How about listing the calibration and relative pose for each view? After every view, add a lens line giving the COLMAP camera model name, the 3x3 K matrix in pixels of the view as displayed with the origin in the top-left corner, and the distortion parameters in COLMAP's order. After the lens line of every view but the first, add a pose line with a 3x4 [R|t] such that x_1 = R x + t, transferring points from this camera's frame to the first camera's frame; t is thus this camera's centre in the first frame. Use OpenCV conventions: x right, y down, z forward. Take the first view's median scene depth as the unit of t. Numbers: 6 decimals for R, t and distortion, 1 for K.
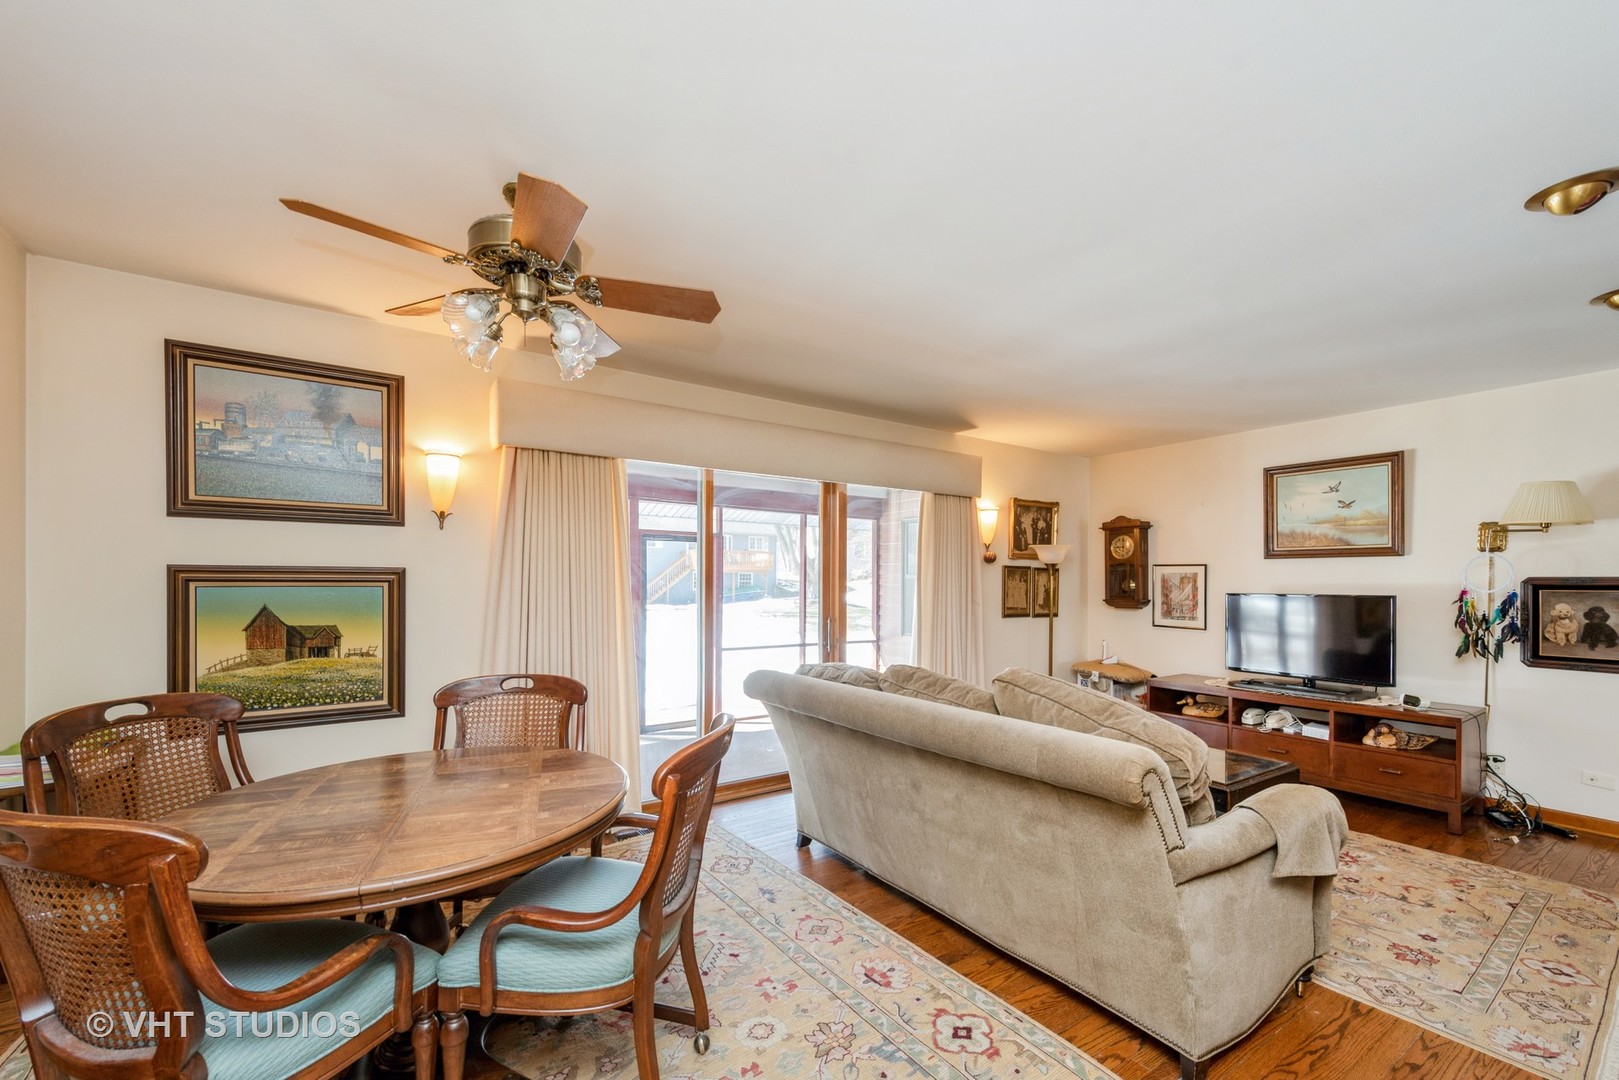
lens RADIAL K [[654.8, 0, 808.7], [0, 654.8, 589.3], [0, 0, 1]] dist [0.014763, -0.002752]
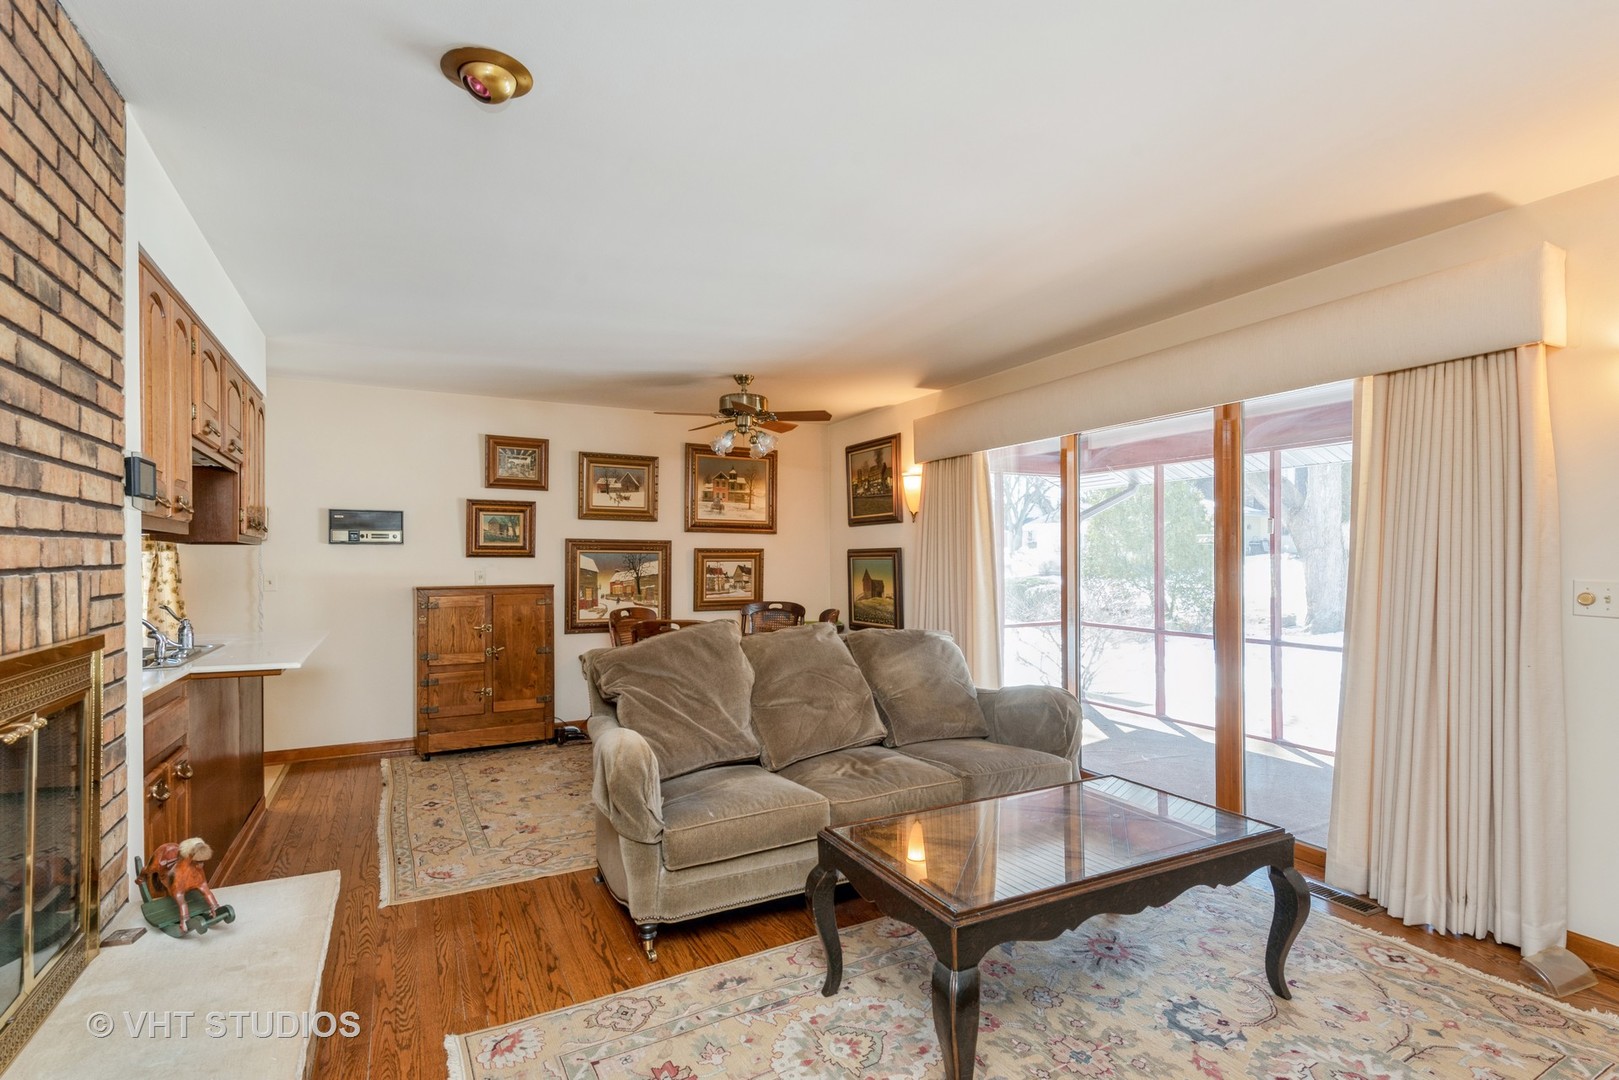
lens RADIAL K [[779.1, 0, 808.4], [0, 779.1, 566.2], [0, 0, 1]] dist [-0.000552, 0.000001]
pose [[-0.112209, 0.004354, -0.993675, 1.476271], [-0.005621, 0.999972, 0.005016, 0.006014], [0.993669, 0.006148, -0.112181, 1.067560]]
